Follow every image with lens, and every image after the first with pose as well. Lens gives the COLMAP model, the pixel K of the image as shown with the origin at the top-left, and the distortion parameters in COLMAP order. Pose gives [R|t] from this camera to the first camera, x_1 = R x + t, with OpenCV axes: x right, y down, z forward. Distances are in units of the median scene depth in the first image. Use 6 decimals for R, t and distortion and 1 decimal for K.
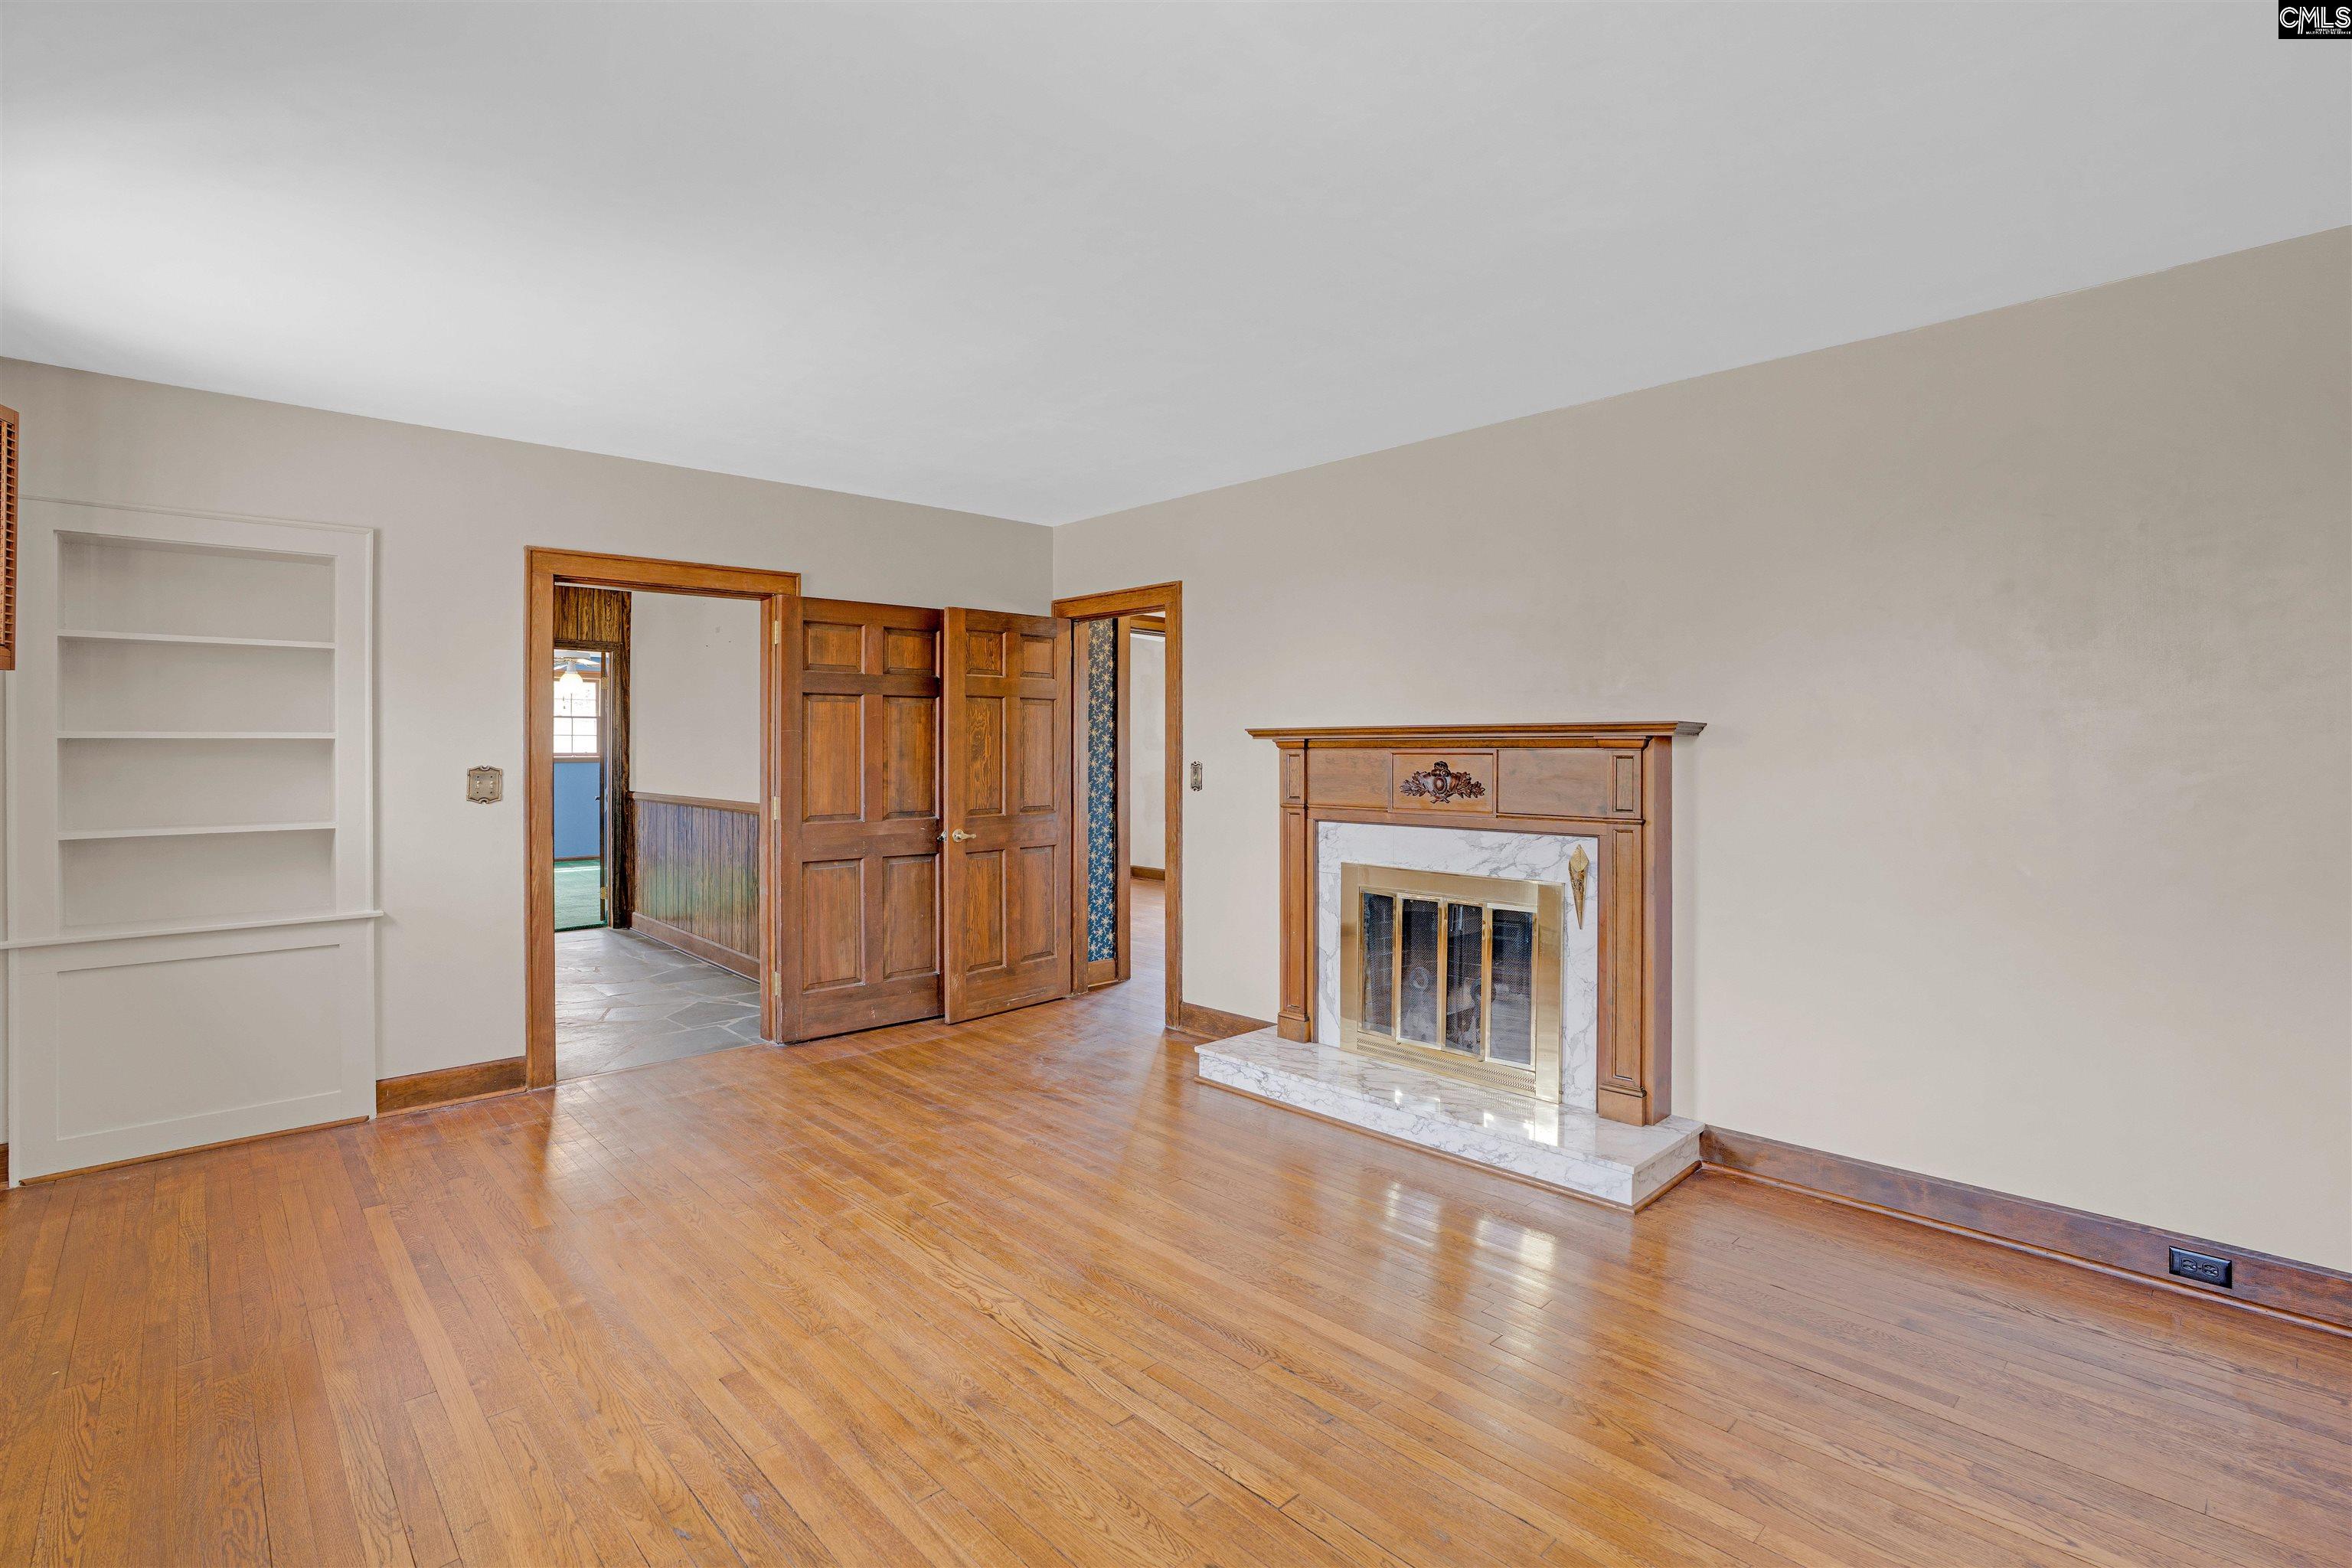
lens RADIAL K [[1083.6, 0, 1201.2], [0, 1083.6, 746.2], [0, 0, 1]] dist [-0.048972, 0.013390]
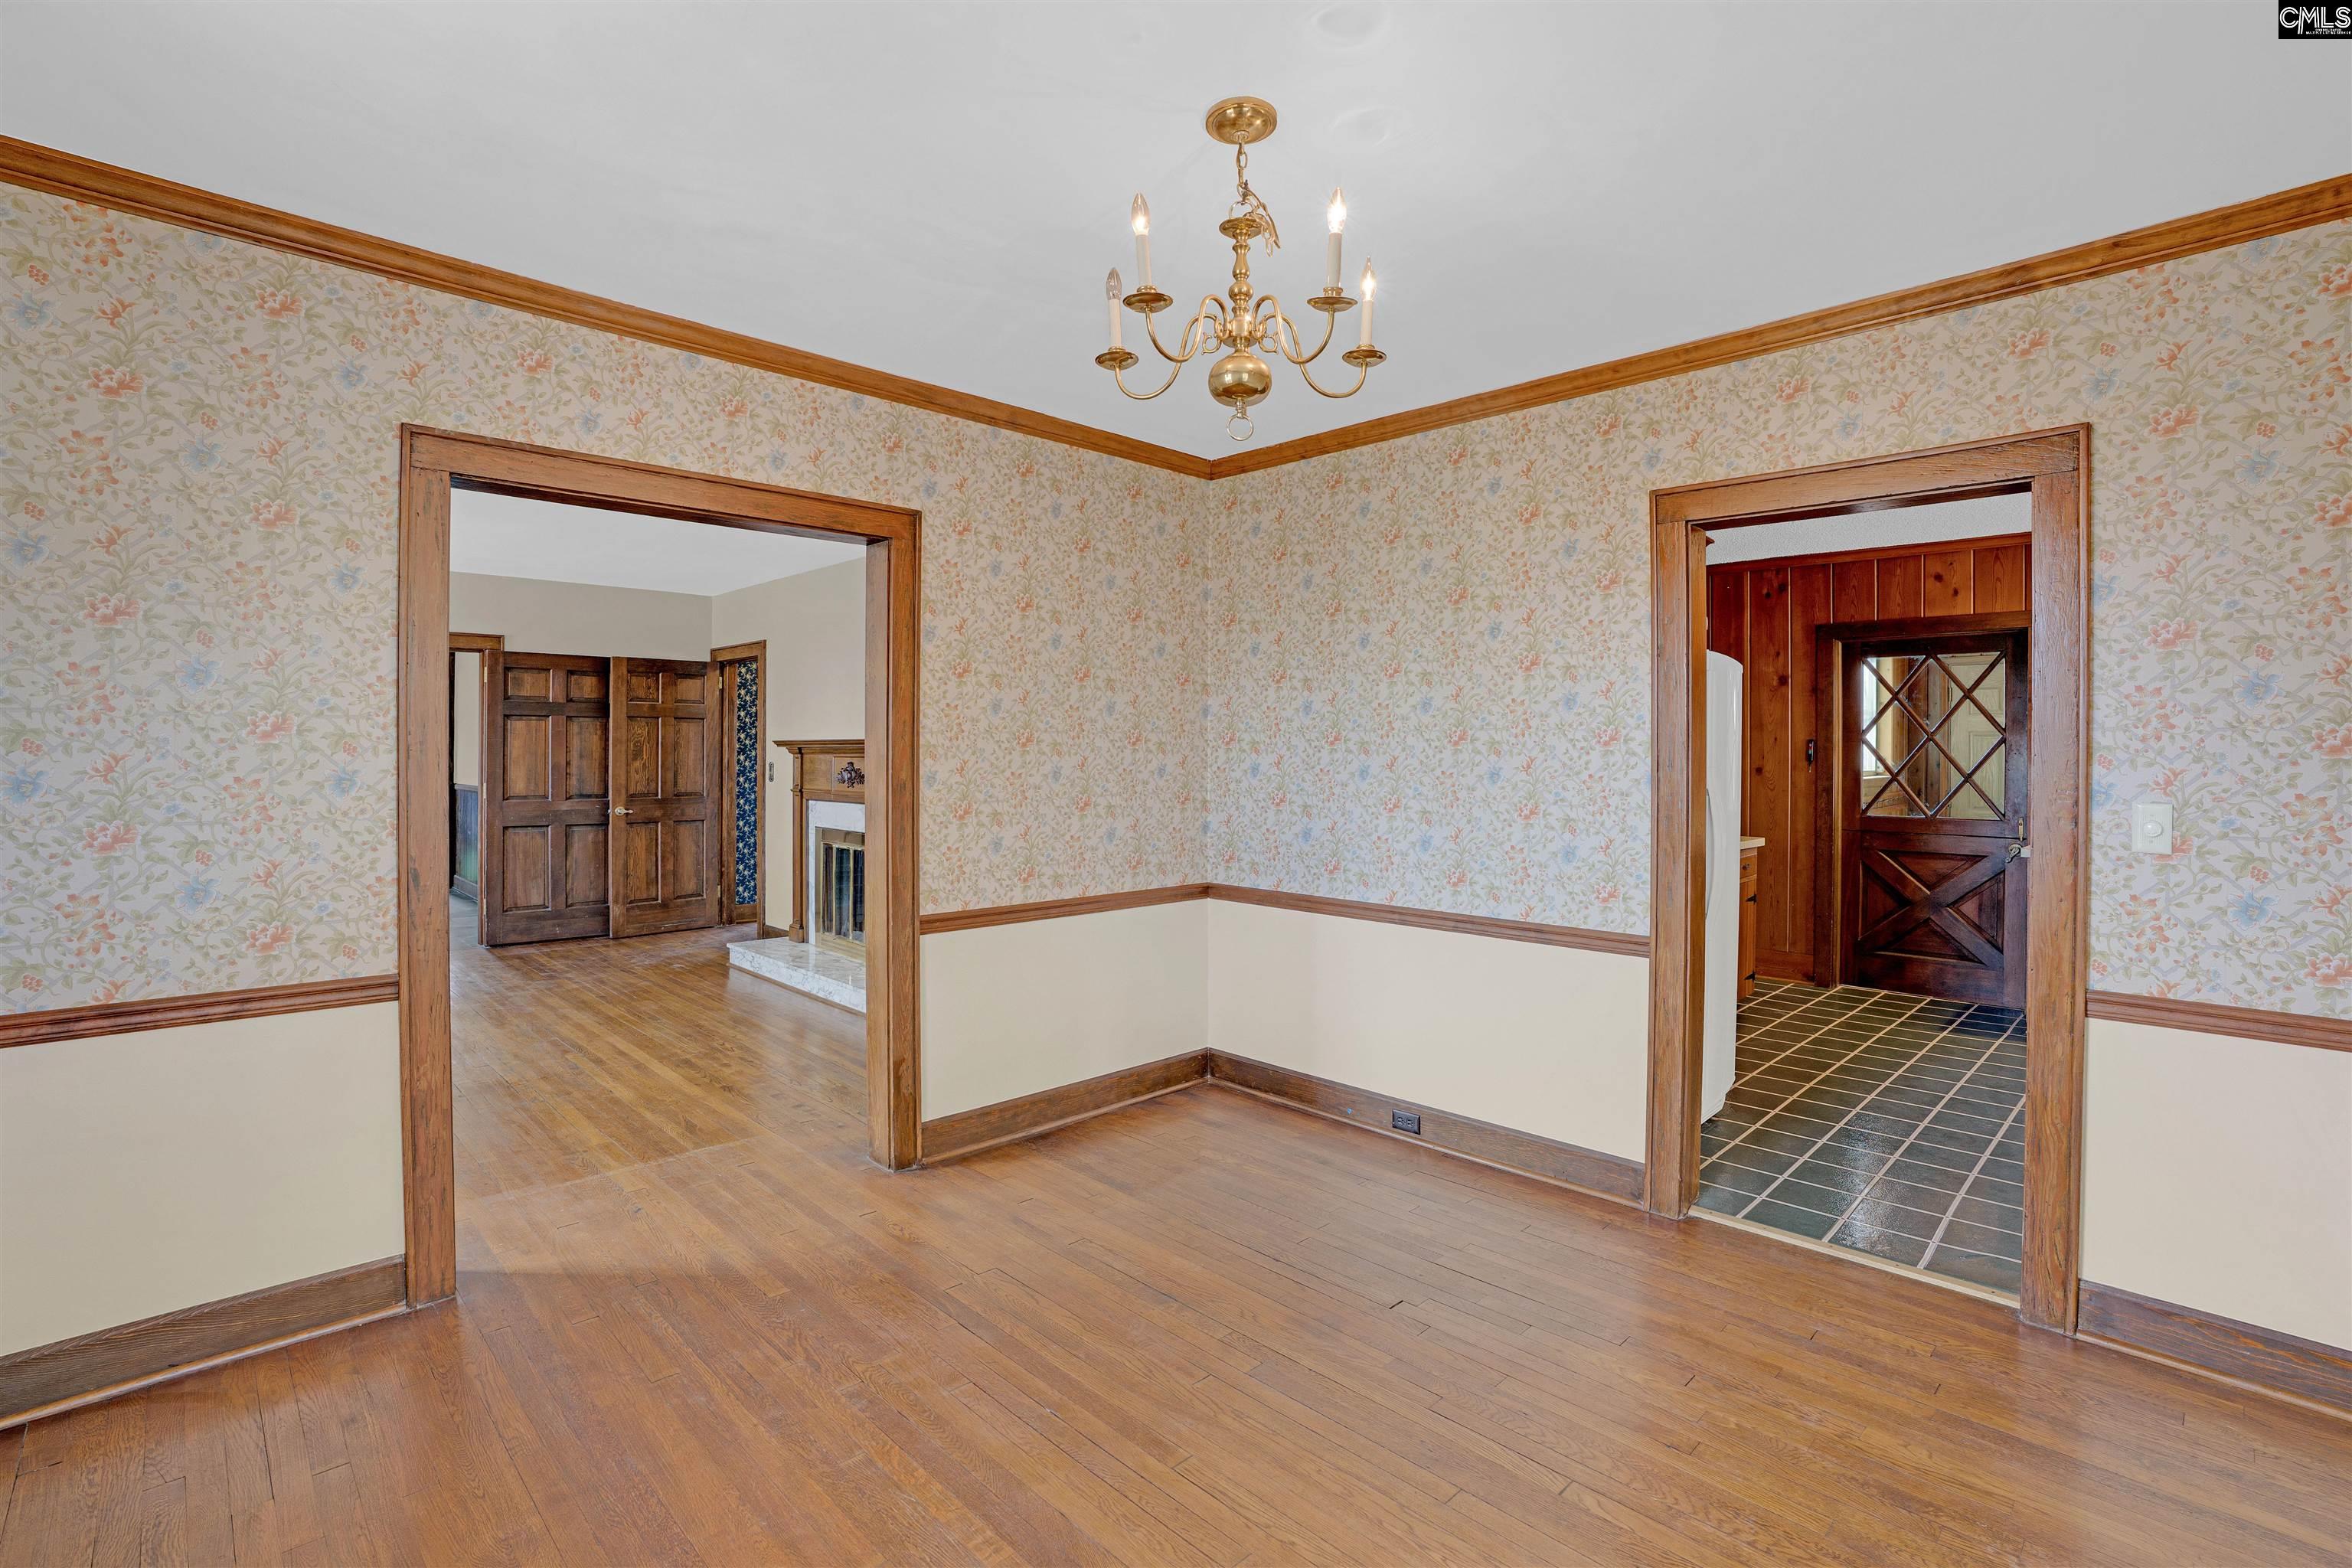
lens RADIAL K [[1083.6, 0, 1178.6], [0, 1083.6, 762.5], [0, 0, 1]] dist [-0.048972, 0.013390]
pose [[0.999937, 0.007762, -0.008063, 0.555621], [-0.007699, 0.999940, 0.007790, -0.001303], [0.008123, -0.007728, 0.999937, -0.460137]]
